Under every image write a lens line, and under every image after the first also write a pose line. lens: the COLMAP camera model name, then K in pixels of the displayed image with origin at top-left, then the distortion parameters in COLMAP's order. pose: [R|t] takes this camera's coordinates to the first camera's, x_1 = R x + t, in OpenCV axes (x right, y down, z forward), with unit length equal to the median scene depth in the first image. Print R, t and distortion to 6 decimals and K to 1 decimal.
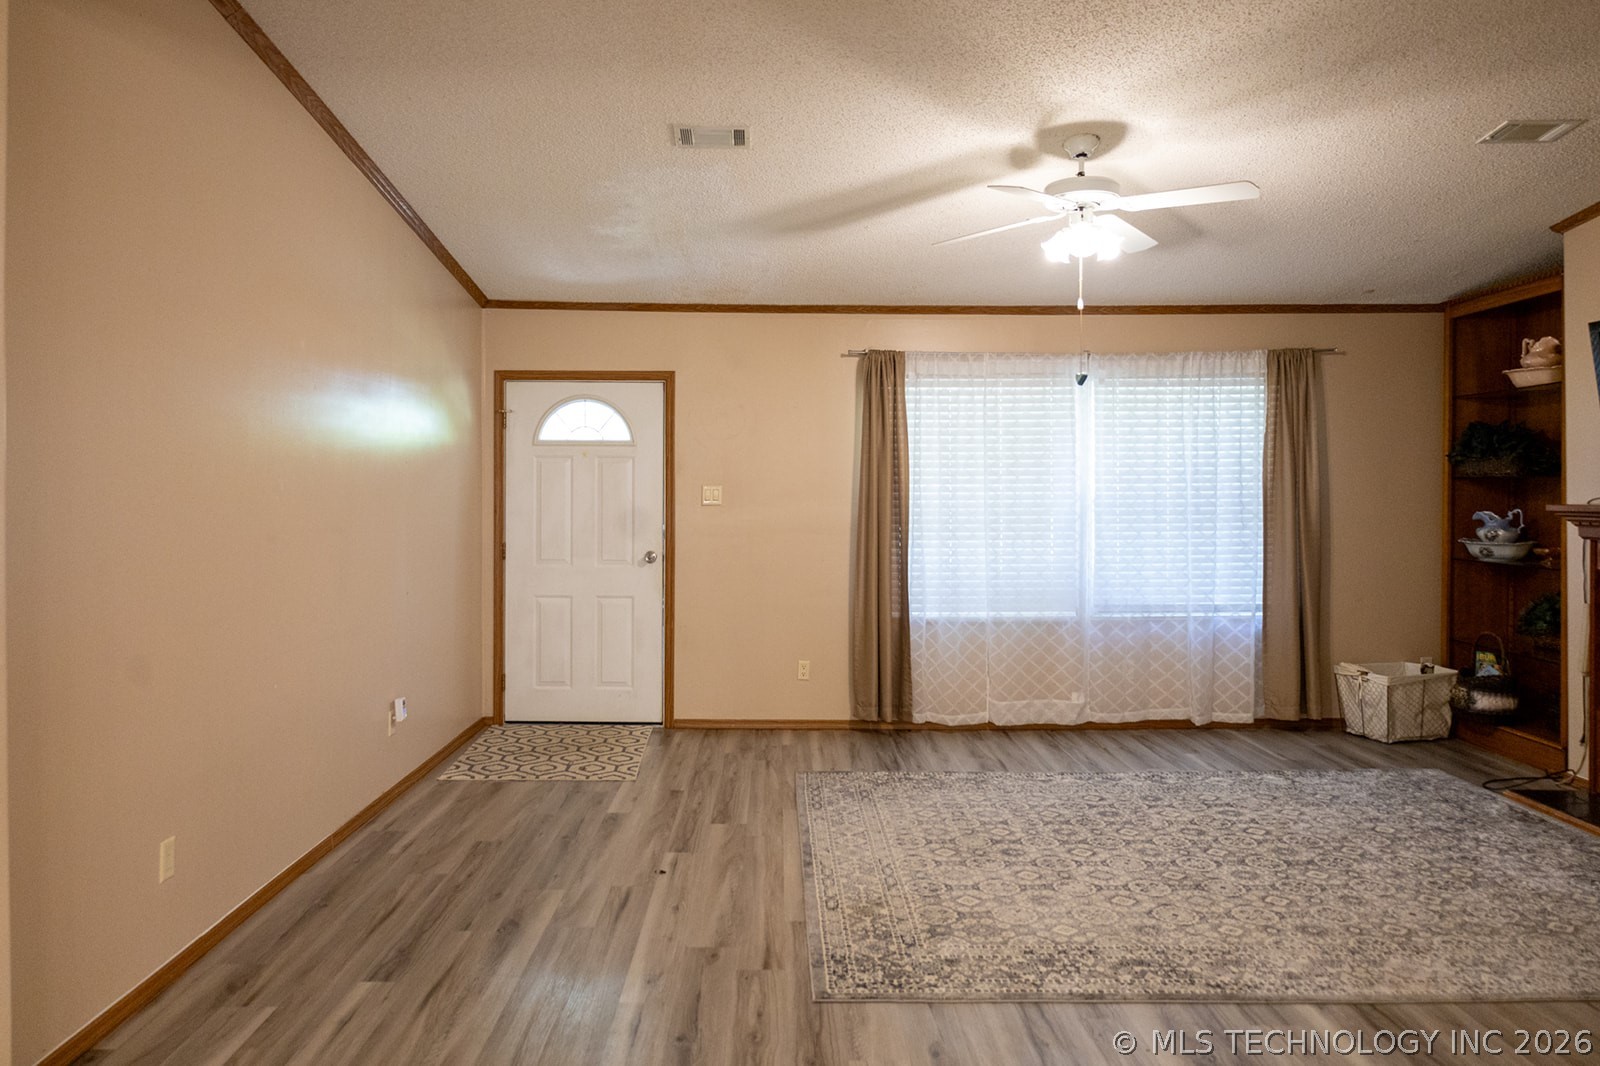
lens RADIAL K [[1061.8, 0, 795.3], [0, 1061.8, 502.6], [0, 0, 1]] dist [-0.006367, 0.002879]
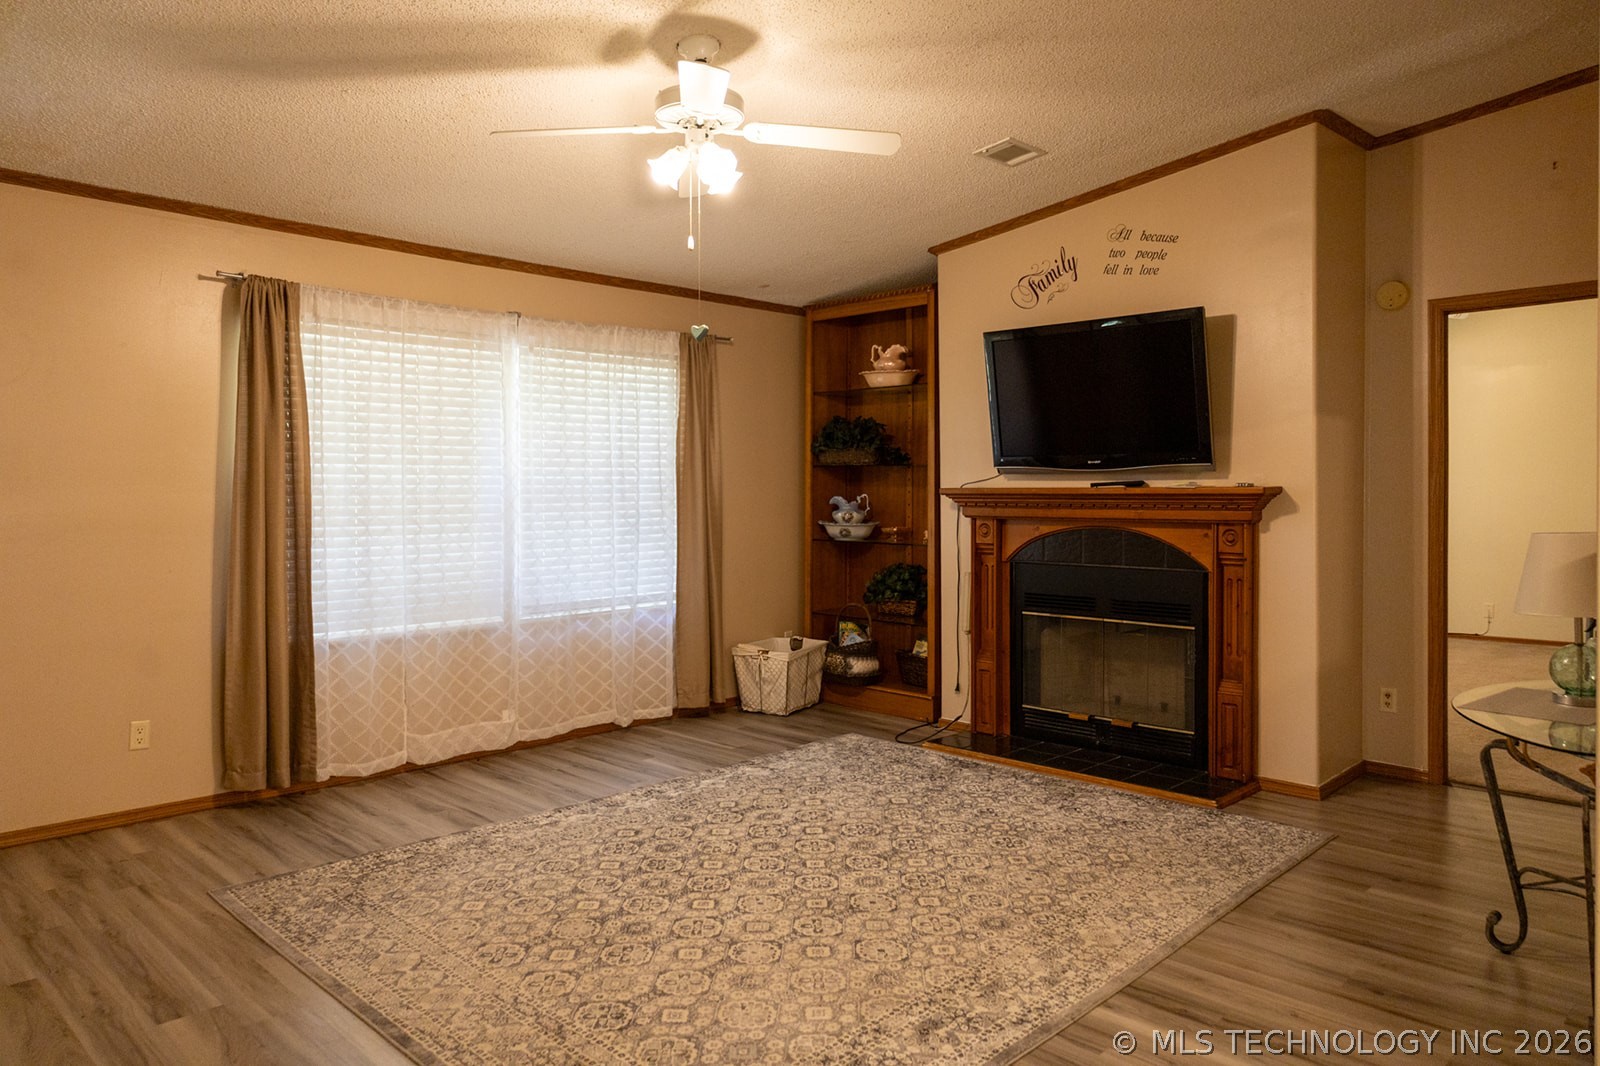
lens RADIAL K [[1047.0, 0, 779.5], [0, 1047.0, 496.5], [0, 0, 1]] dist [-0.036592, 0.036151]
pose [[0.714518, -0.003827, 0.699606, -0.179325], [0.005030, 0.999987, 0.000333, 0.008073], [-0.699599, 0.003281, 0.714528, 0.264265]]
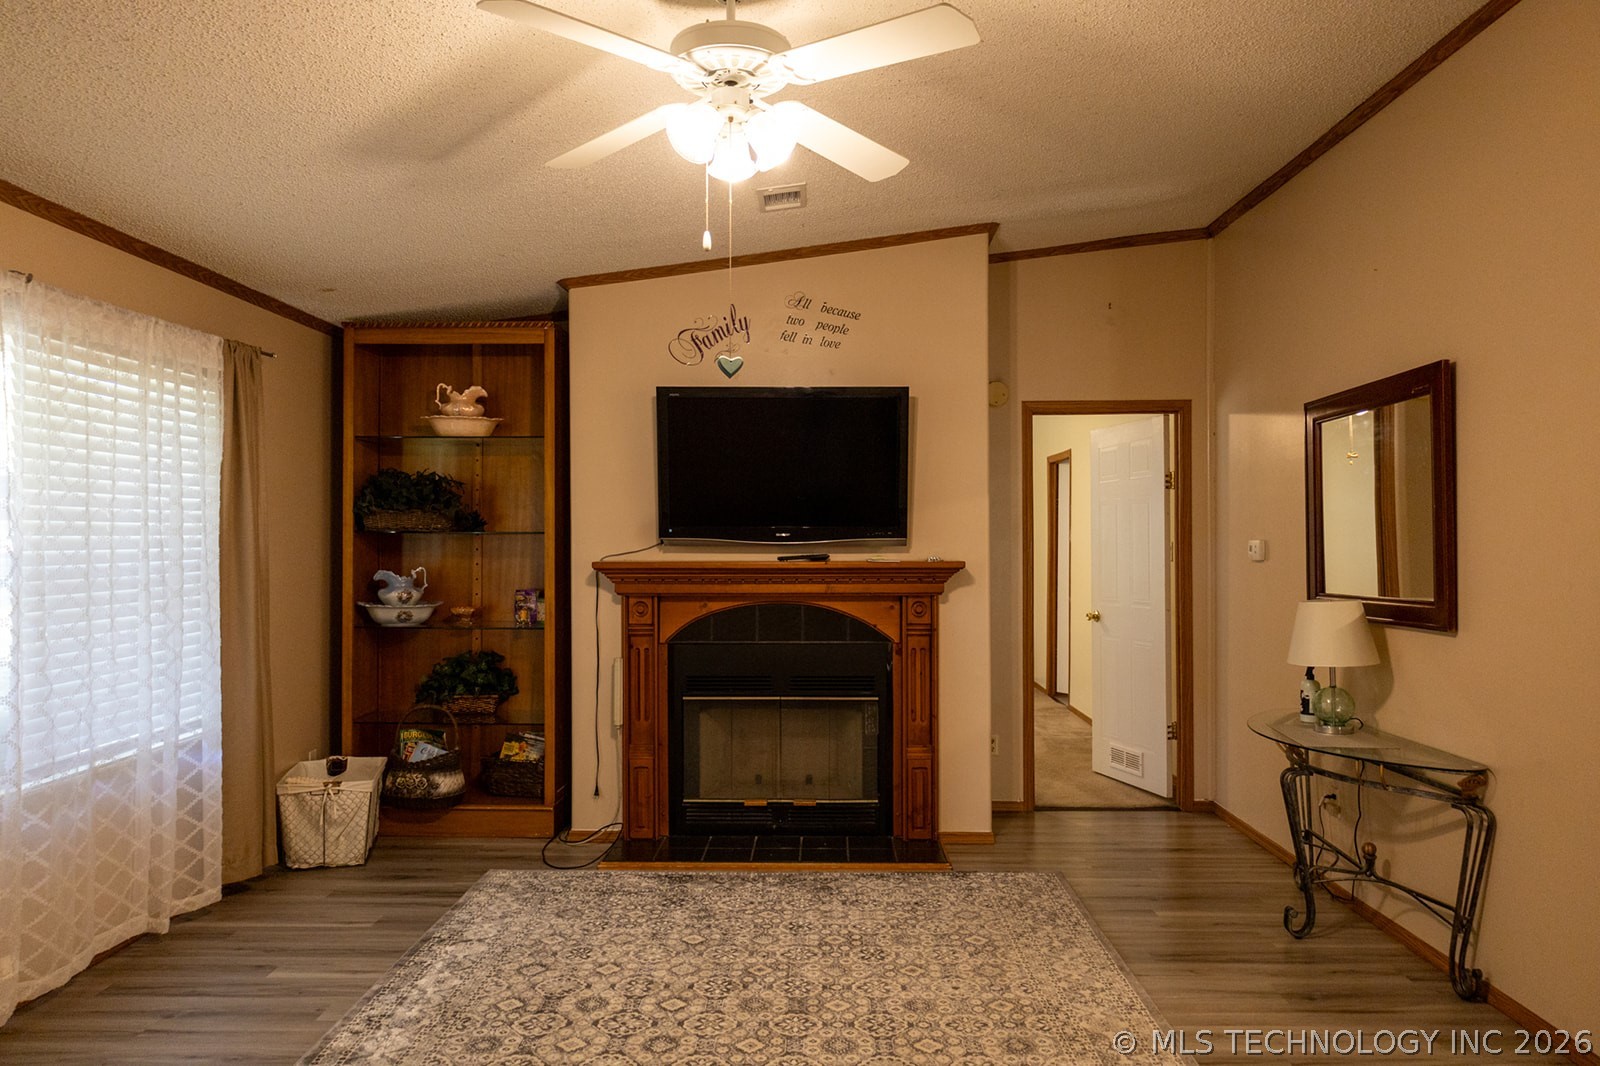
lens RADIAL K [[1067.5, 0, 799.4], [0, 1067.5, 542.4], [0, 0, 1]] dist [-0.008004, 0.002338]
pose [[0.031769, 0.002350, 0.999492, -0.237457], [0.007930, 0.999965, -0.002604, -0.010699], [-0.999464, 0.008009, 0.031749, 0.661601]]
